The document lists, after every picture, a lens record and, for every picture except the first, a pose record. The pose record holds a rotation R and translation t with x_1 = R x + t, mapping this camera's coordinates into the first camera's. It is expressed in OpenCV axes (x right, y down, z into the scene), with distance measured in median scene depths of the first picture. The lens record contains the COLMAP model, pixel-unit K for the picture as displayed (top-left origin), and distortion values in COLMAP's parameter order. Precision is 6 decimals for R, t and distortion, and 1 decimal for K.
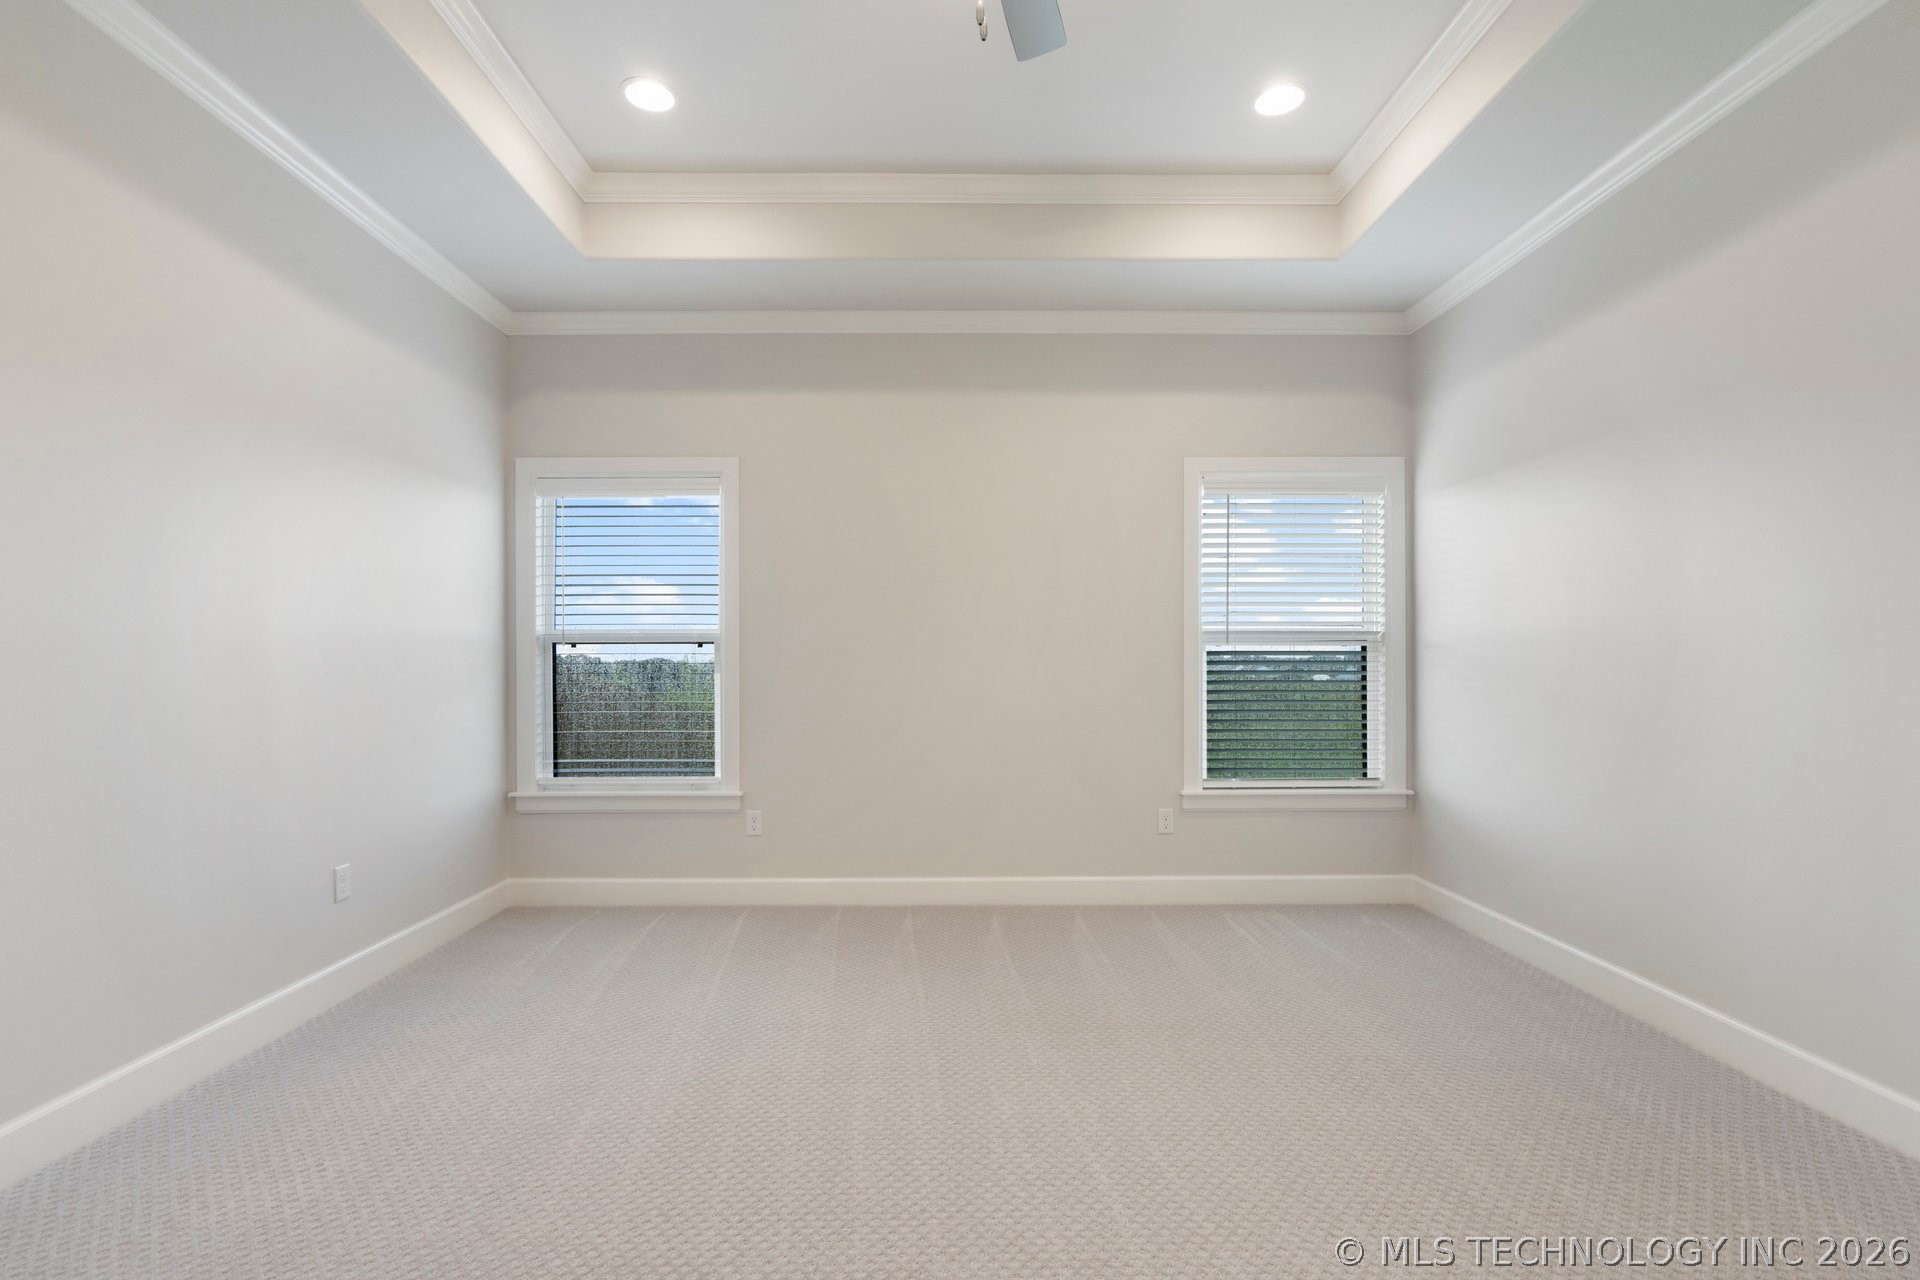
lens RADIAL K [[890.8, 0, 952.8], [0, 890.8, 656.2], [0, 0, 1]] dist [0.004038, -0.000210]
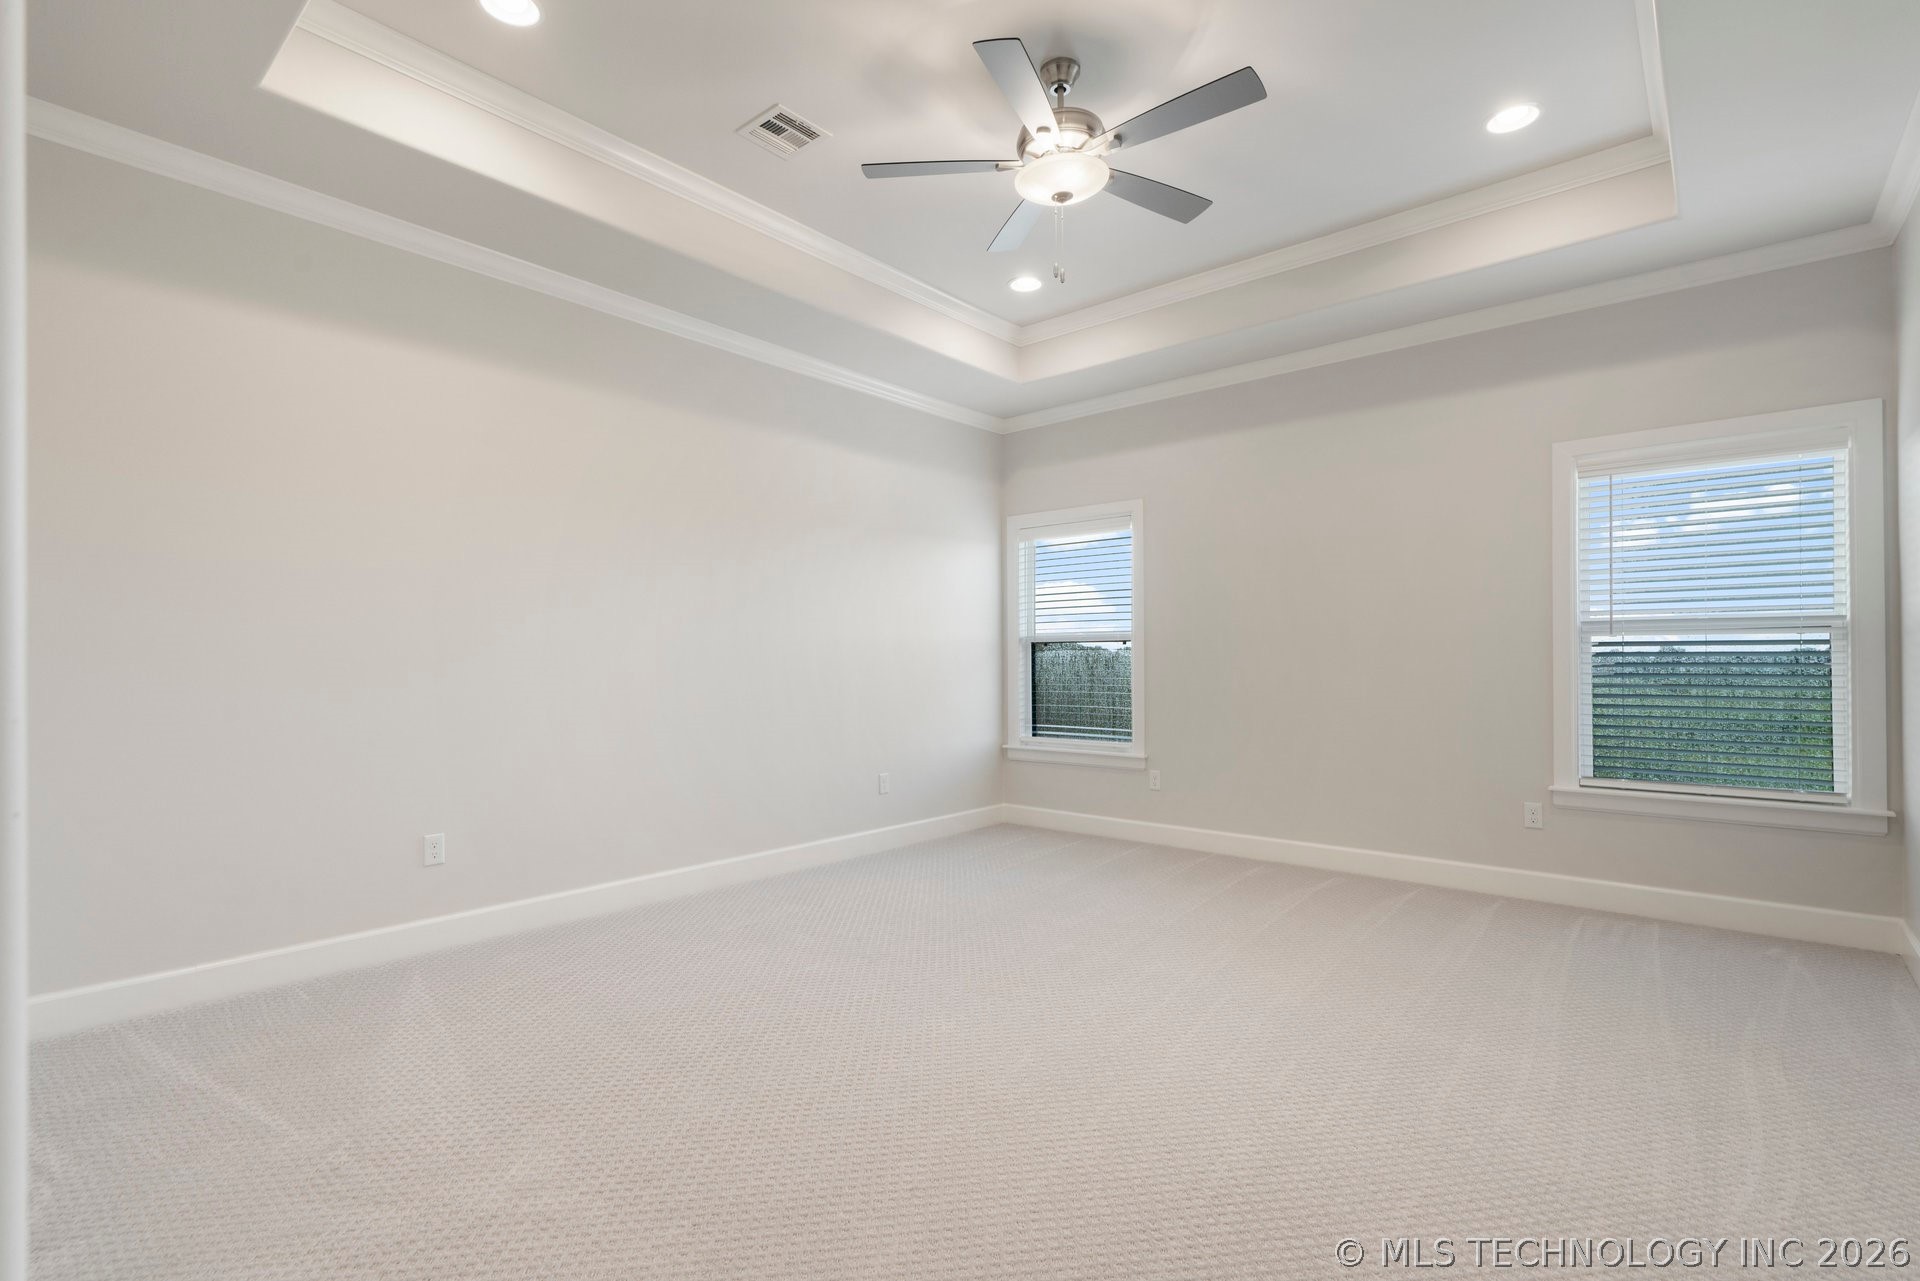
lens RADIAL K [[890.8, 0, 964.1], [0, 890.8, 635.2], [0, 0, 1]] dist [0.004038, -0.000210]
pose [[0.757779, -0.018836, -0.652240, 0.408298], [0.011049, 0.999810, -0.016036, -0.005365], [0.652418, 0.004945, 0.757843, -0.158177]]
